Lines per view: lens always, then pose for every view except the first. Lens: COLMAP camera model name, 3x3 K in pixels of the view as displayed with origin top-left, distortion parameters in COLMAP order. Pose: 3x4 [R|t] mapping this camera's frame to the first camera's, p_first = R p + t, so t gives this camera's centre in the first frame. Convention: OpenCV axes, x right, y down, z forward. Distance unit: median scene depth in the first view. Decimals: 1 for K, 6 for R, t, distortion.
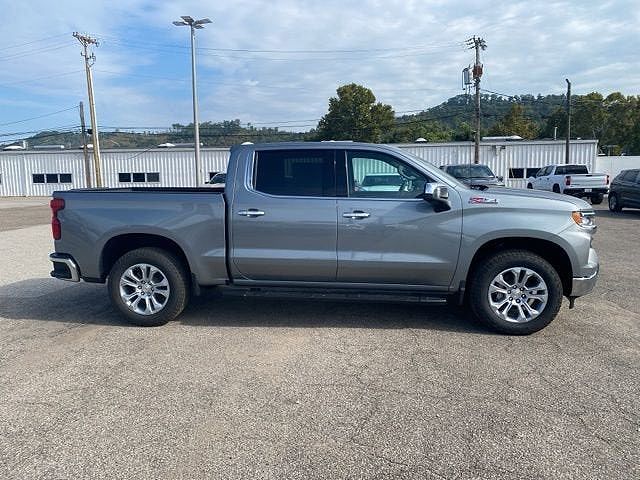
lens RADIAL K [[624.9, 0, 325.0], [0, 624.9, 244.8], [0, 0, 1]] dist [0.096618, -0.176656]
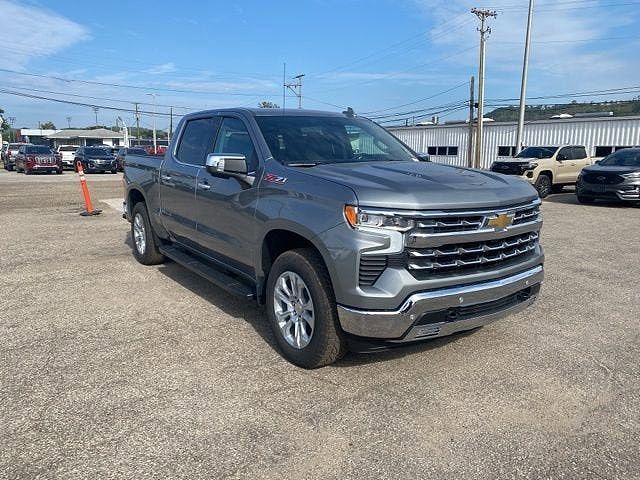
lens RADIAL K [[624.9, 0, 325.0], [0, 624.9, 244.8], [0, 0, 1]] dist [0.096618, -0.176656]
pose [[0.512765, 0.150631, -0.845211, 0.400560], [-0.117460, 0.987539, 0.104737, -0.034651], [0.850456, 0.045573, 0.524068, 0.268577]]
